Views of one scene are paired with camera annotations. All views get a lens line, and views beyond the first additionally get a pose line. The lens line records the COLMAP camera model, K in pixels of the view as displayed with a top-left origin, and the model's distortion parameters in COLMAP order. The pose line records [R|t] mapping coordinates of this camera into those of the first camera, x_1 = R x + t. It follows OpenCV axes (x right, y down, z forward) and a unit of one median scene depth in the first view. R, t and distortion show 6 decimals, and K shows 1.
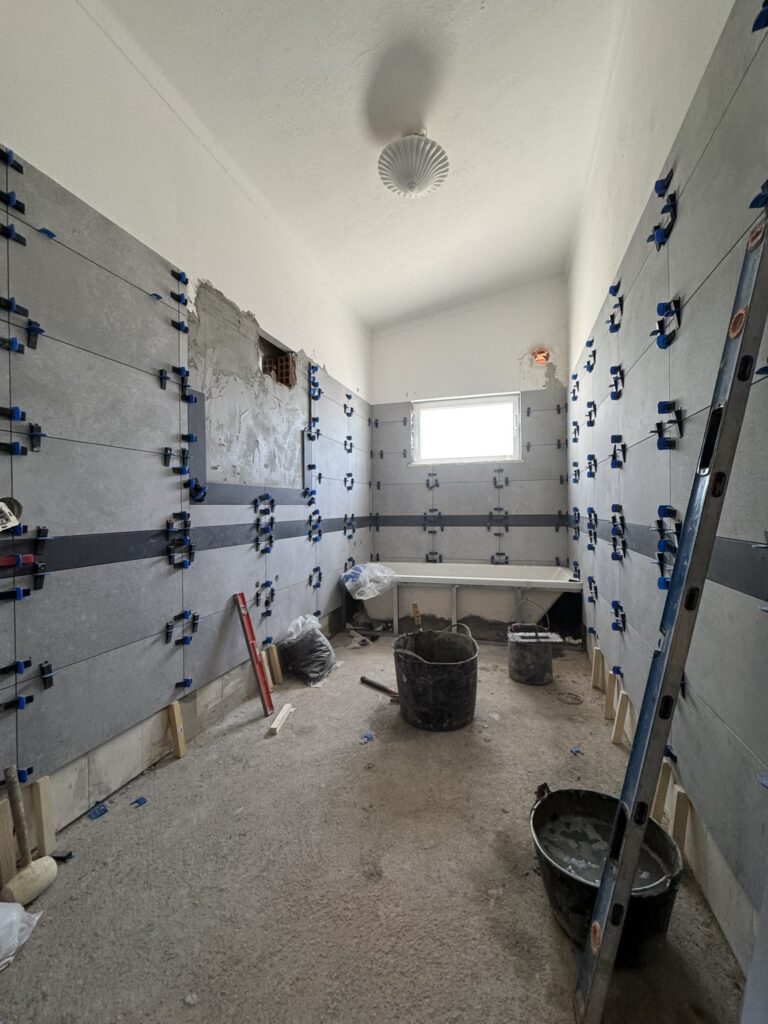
lens RADIAL K [[407.8, 0, 384.0], [0, 407.8, 512.0], [0, 0, 1]] dist [-0.001699, 0.000641]
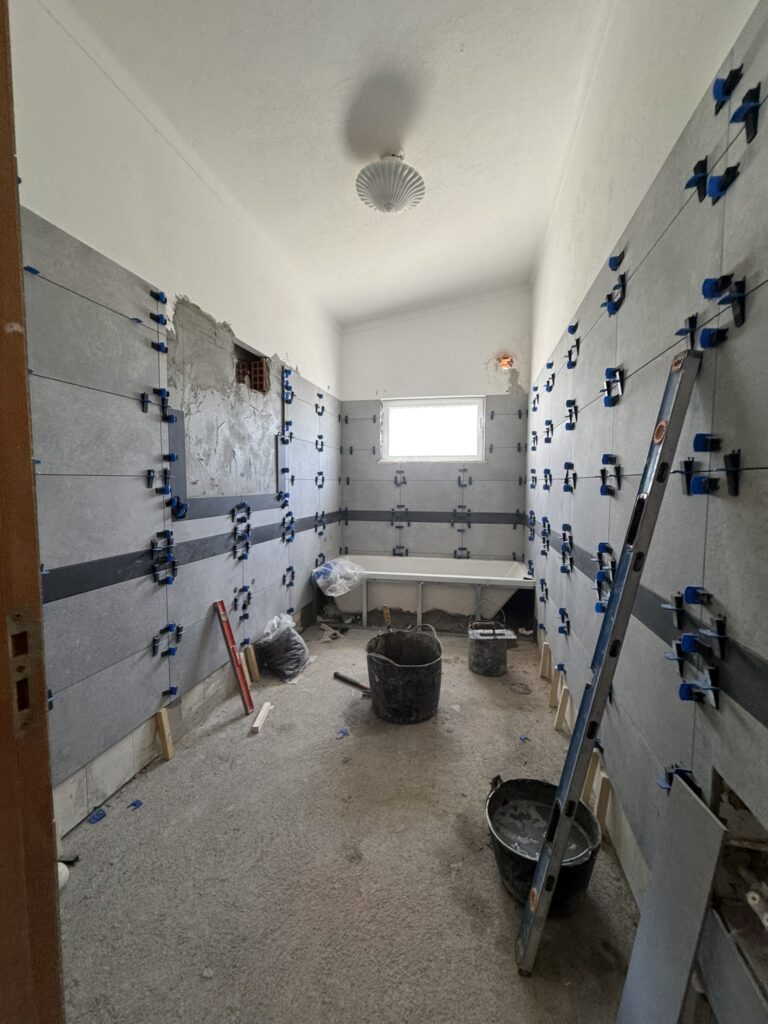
lens RADIAL K [[407.8, 0, 384.0], [0, 407.8, 512.0], [0, 0, 1]] dist [-0.001699, 0.000641]
pose [[0.995791, 0.007960, 0.091307, -0.036273], [-0.013583, 0.998038, 0.061124, -0.114957], [-0.090642, -0.062107, 0.993945, -0.074249]]
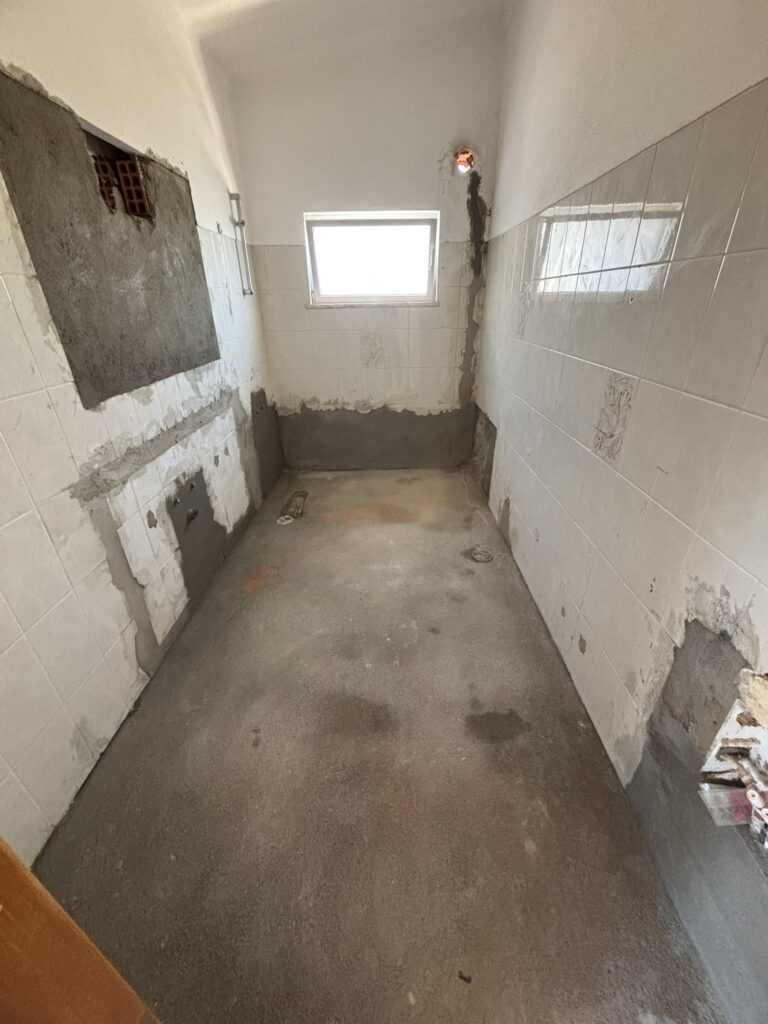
lens RADIAL K [[410.7, 0, 384.0], [0, 410.7, 512.0], [0, 0, 1]] dist [-0.001640, -0.000314]
pose [[0.954766, -0.142508, 0.260985, -0.153650], [0.008929, 0.891025, 0.453867, -0.261868], [-0.297224, -0.431006, 0.851993, 0.115735]]
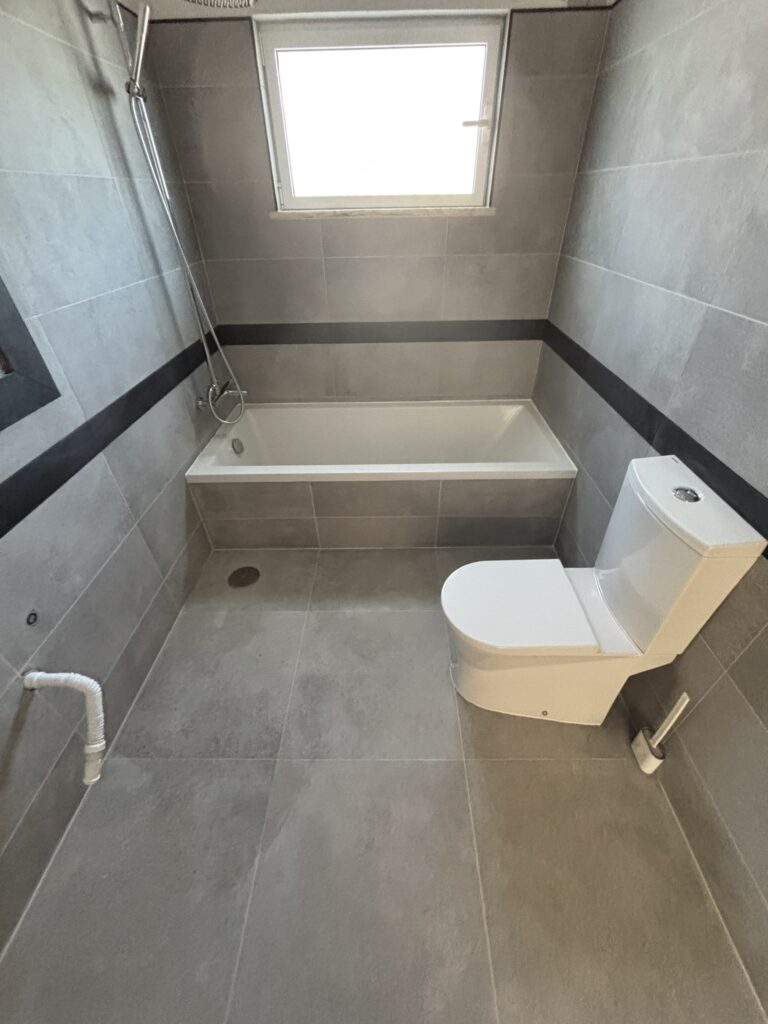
lens RADIAL K [[414.2, 0, 384.0], [0, 414.2, 512.0], [0, 0, 1]] dist [0.003401, 0.000212]
pose [[0.956401, -0.181336, 0.228940, 0.024881], [0.008485, 0.800814, 0.598853, -0.274725], [-0.291932, -0.570801, 0.767438, 0.816700]]
